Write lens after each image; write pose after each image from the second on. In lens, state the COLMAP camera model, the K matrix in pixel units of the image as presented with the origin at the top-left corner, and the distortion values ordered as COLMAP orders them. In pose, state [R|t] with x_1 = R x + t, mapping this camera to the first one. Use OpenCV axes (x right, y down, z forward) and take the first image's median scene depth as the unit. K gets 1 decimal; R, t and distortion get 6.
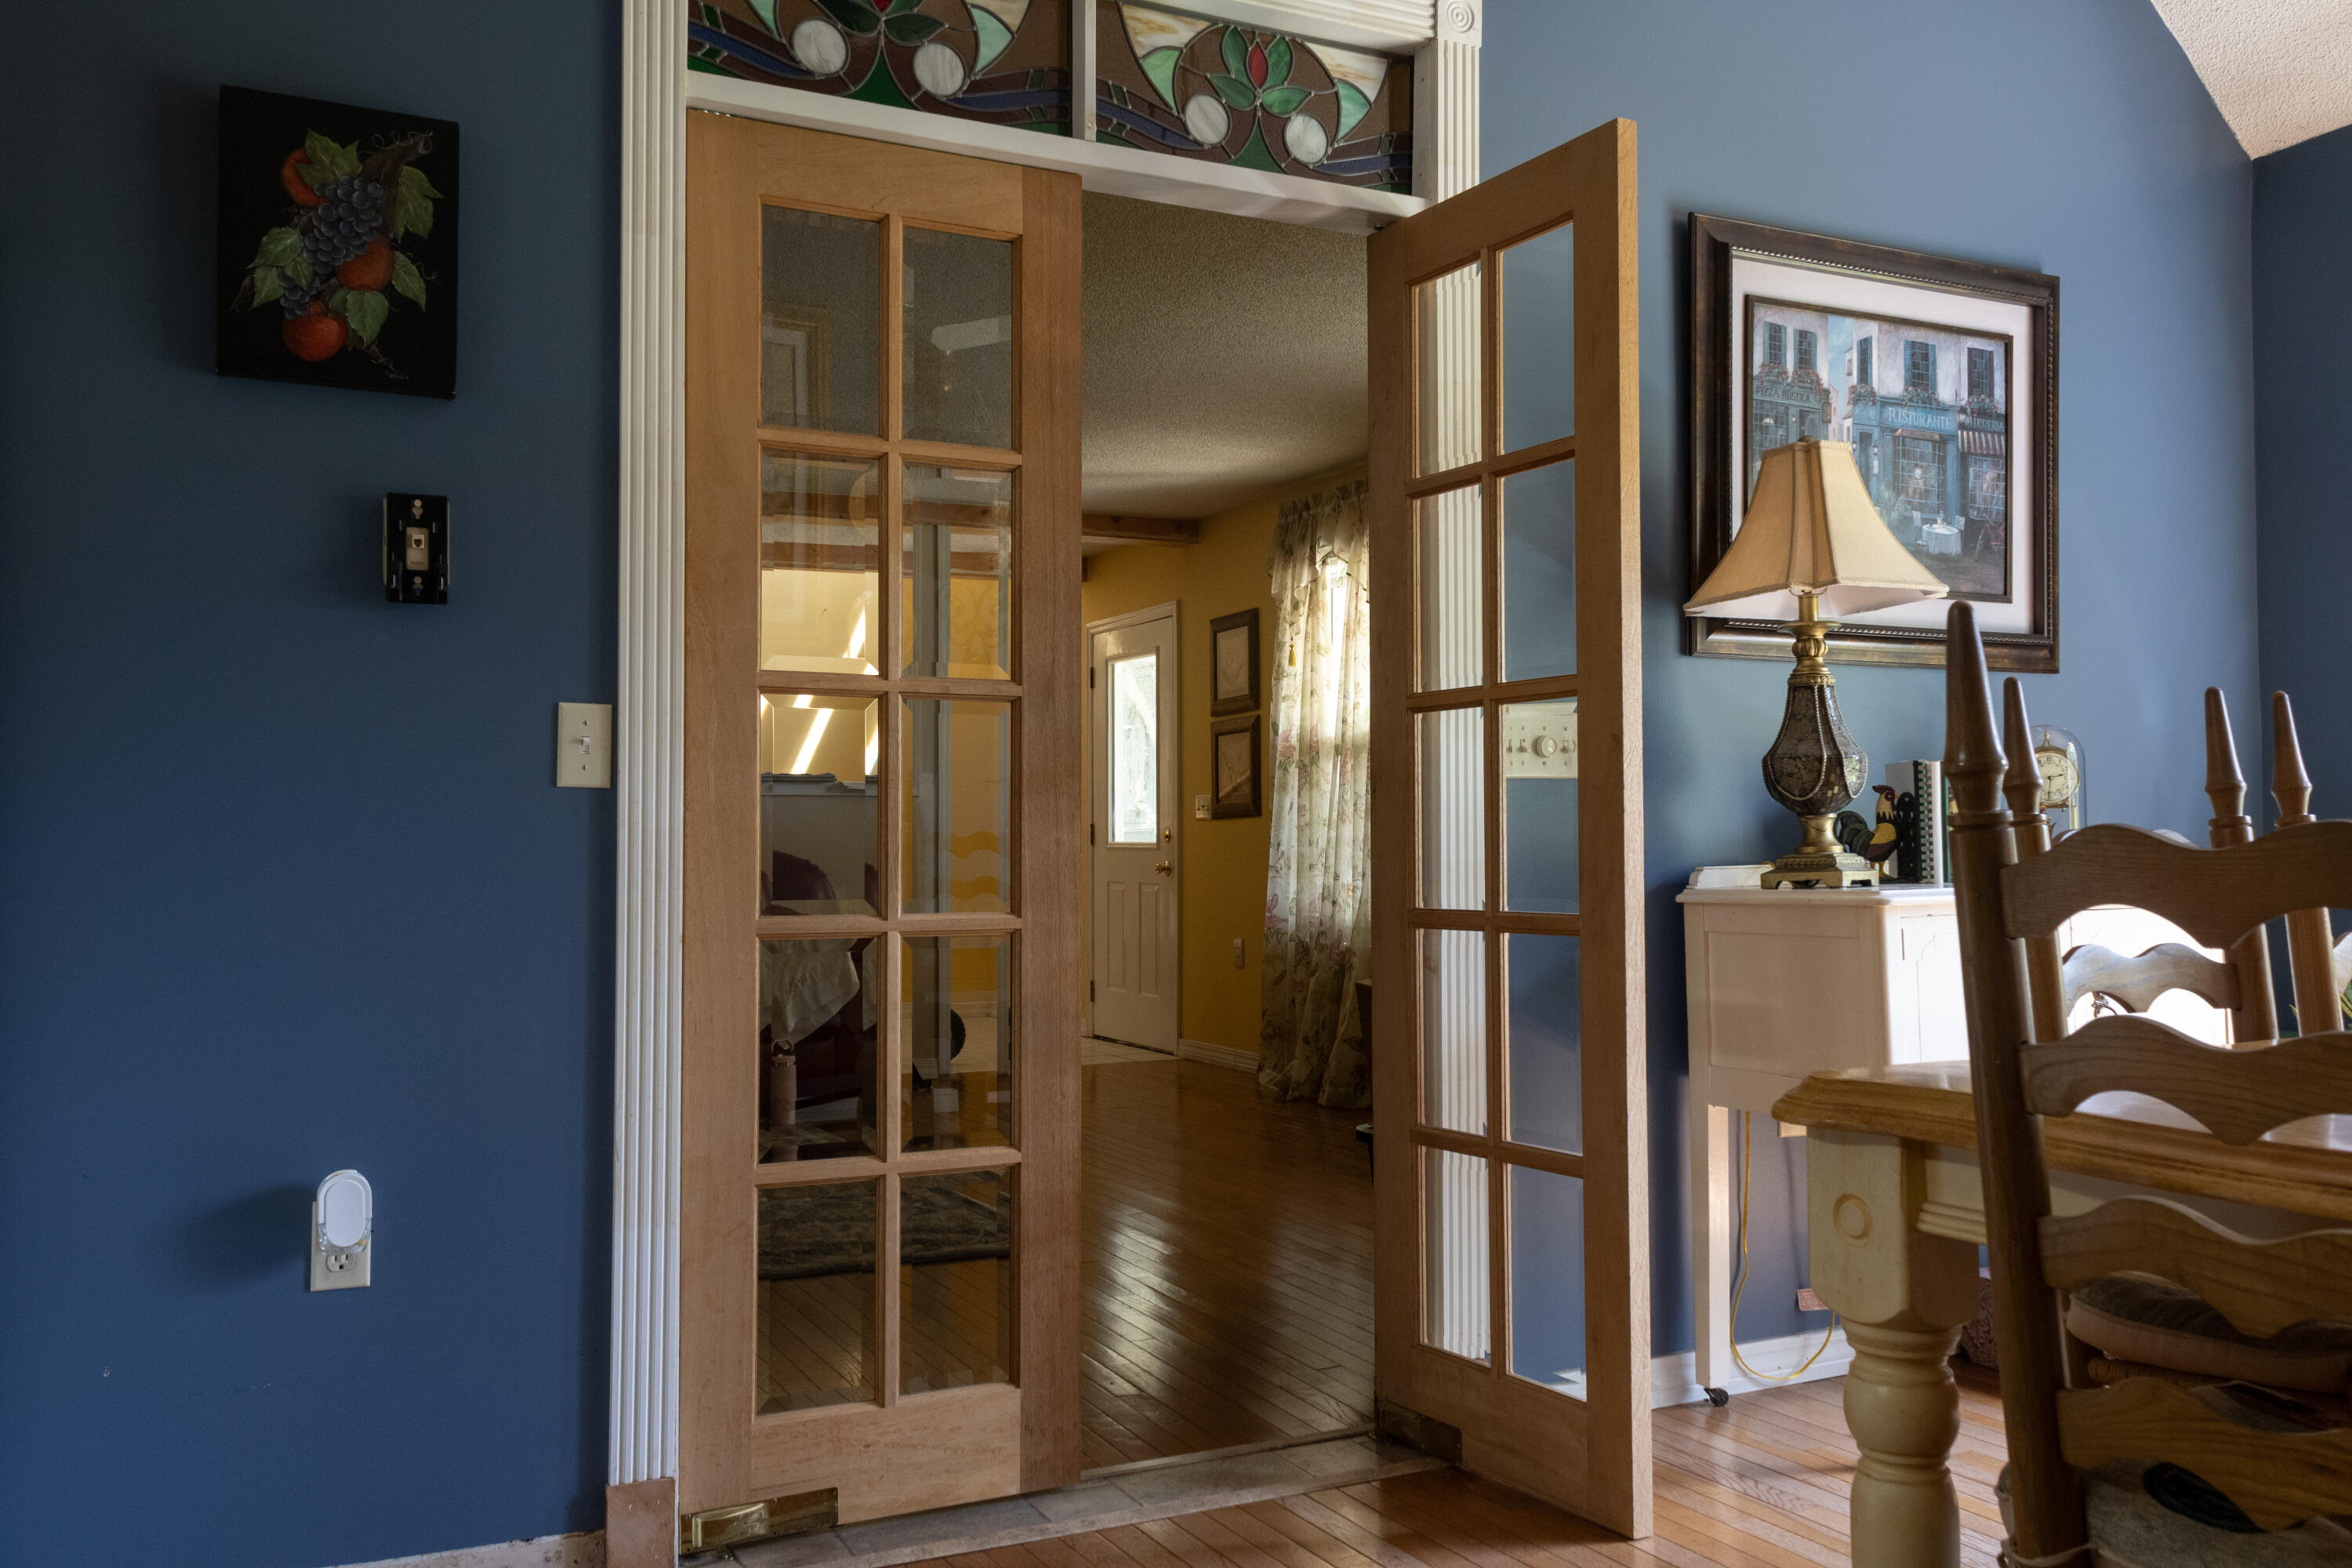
lens RADIAL K [[1918.7, 0, 1183.8], [0, 1918.7, 785.6], [0, 0, 1]] dist [0.024156, -0.019097]
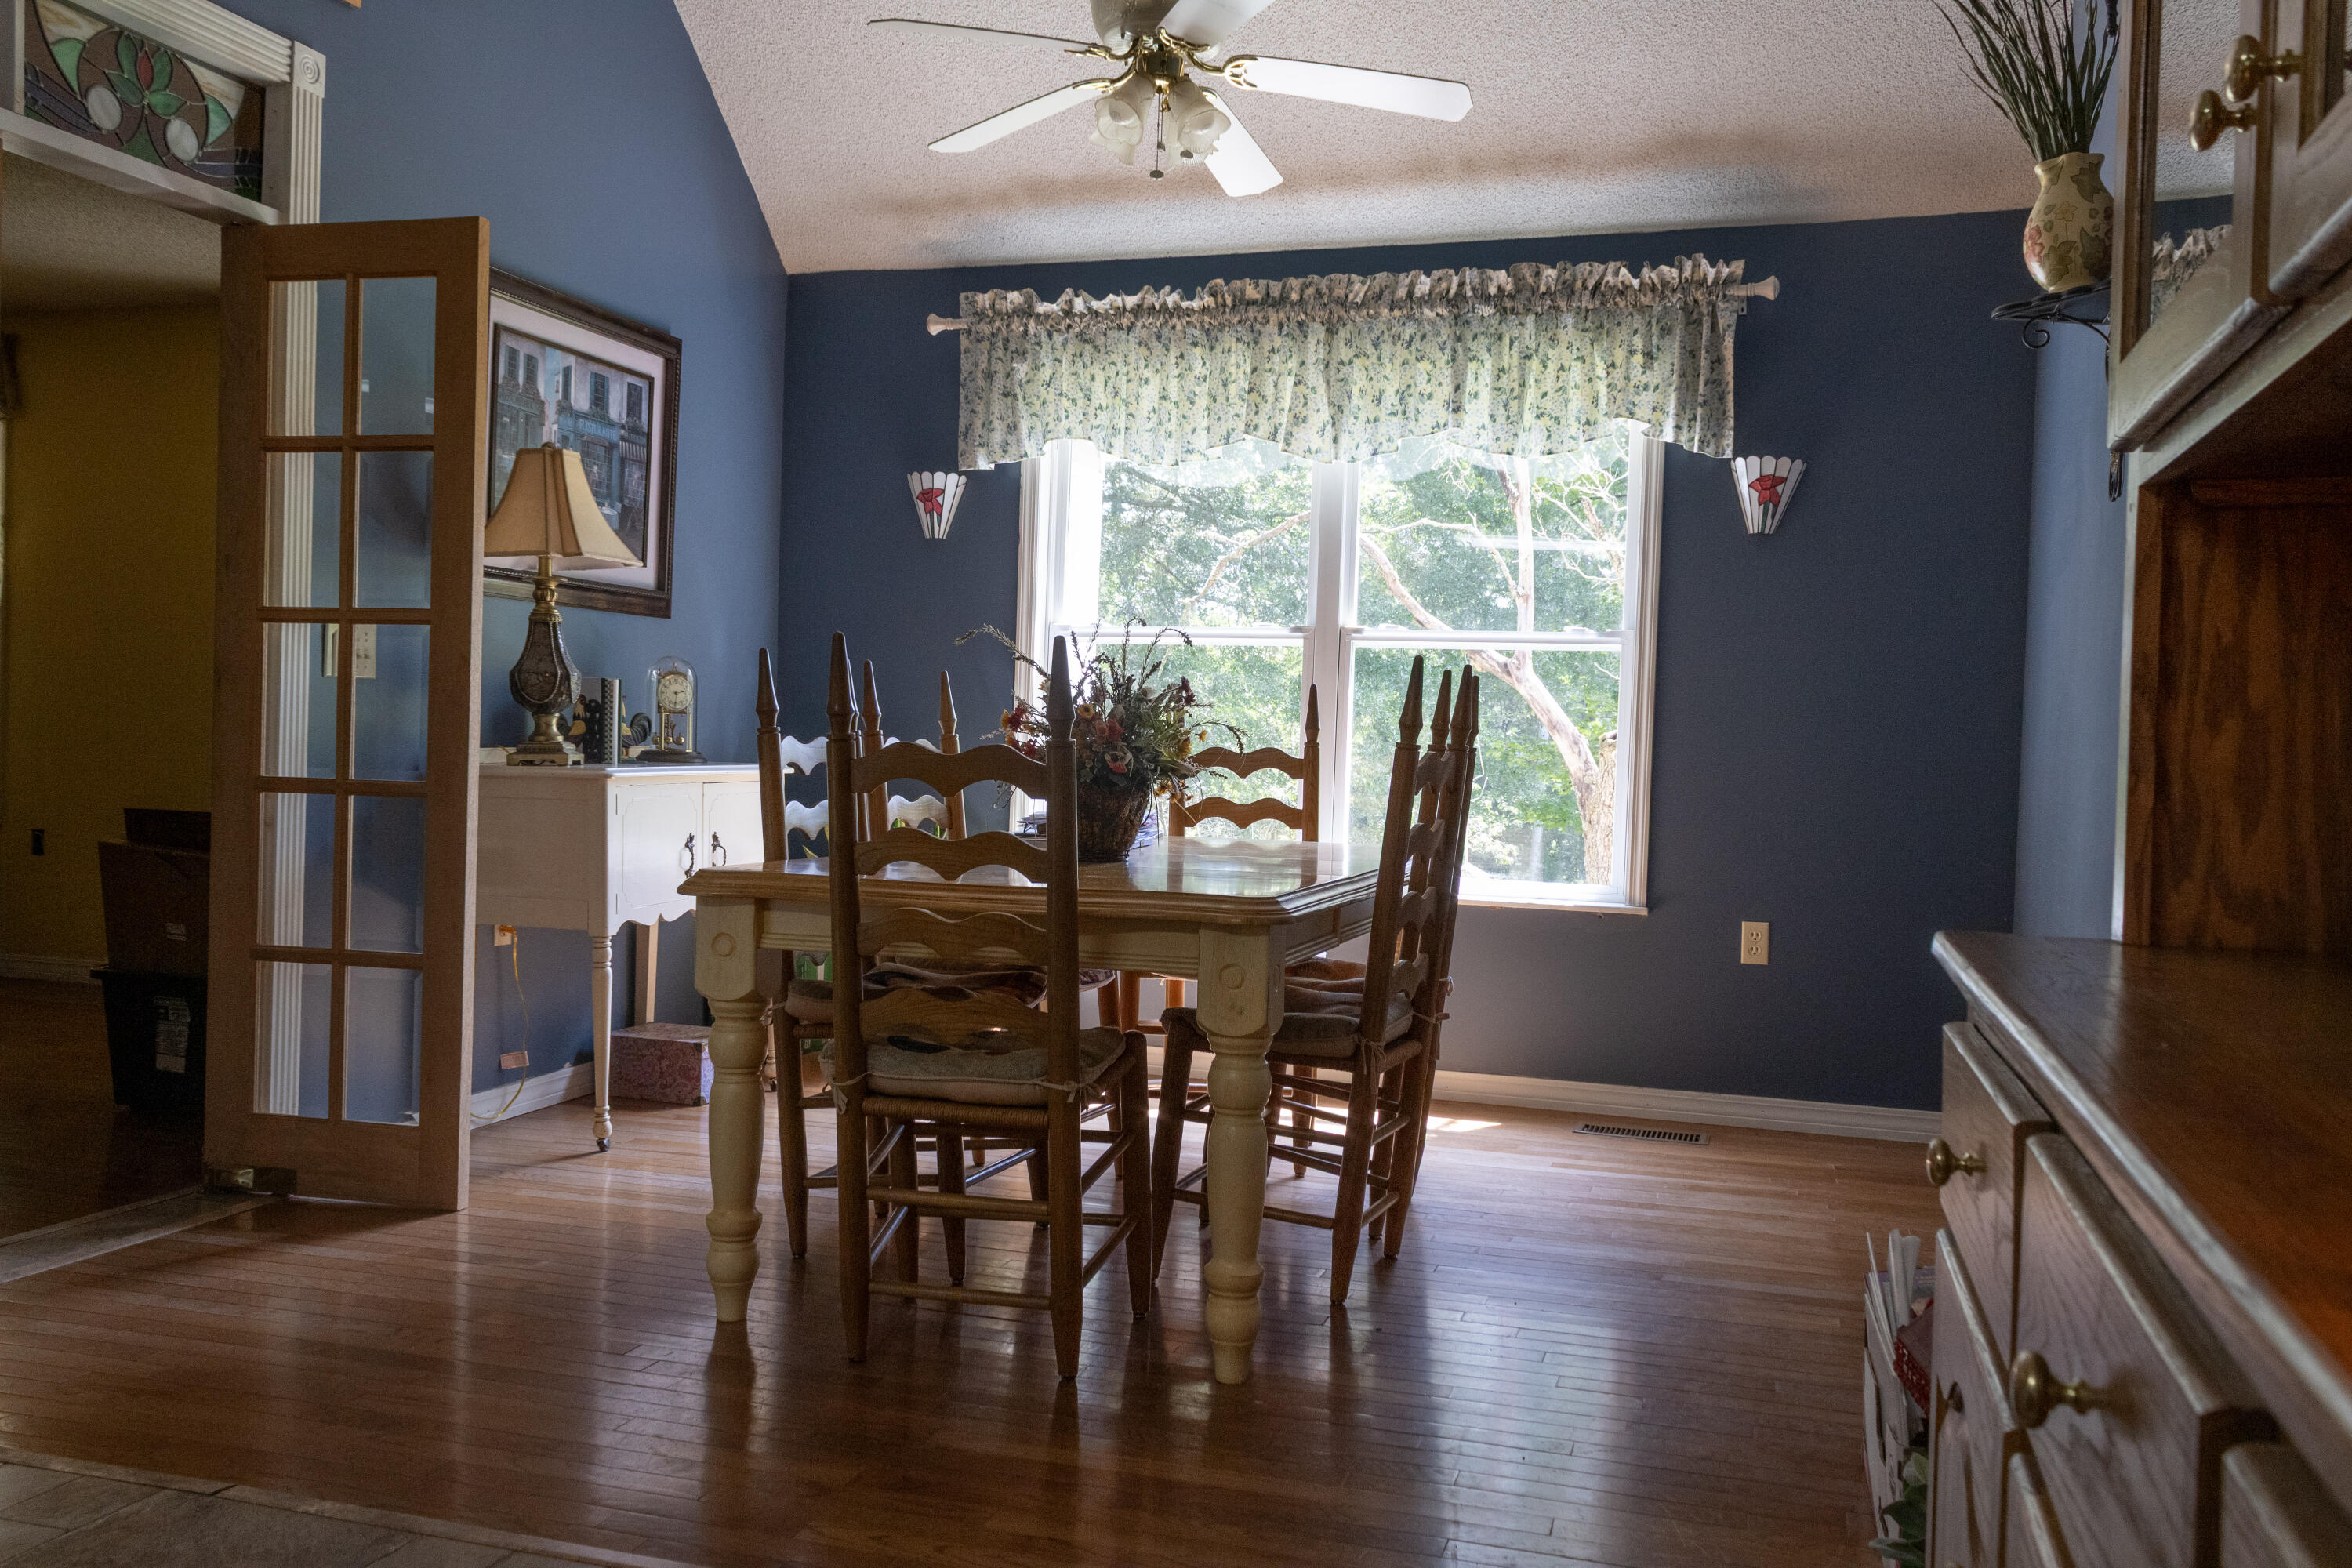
lens RADIAL K [[1918.7, 0, 1177.1], [0, 1918.7, 783.2], [0, 0, 1]] dist [0.024156, -0.019097]
pose [[0.690380, 0.010926, 0.723365, -0.371358], [-0.055406, 0.997748, 0.037809, -0.012958], [-0.721322, -0.066181, 0.689430, -0.309484]]
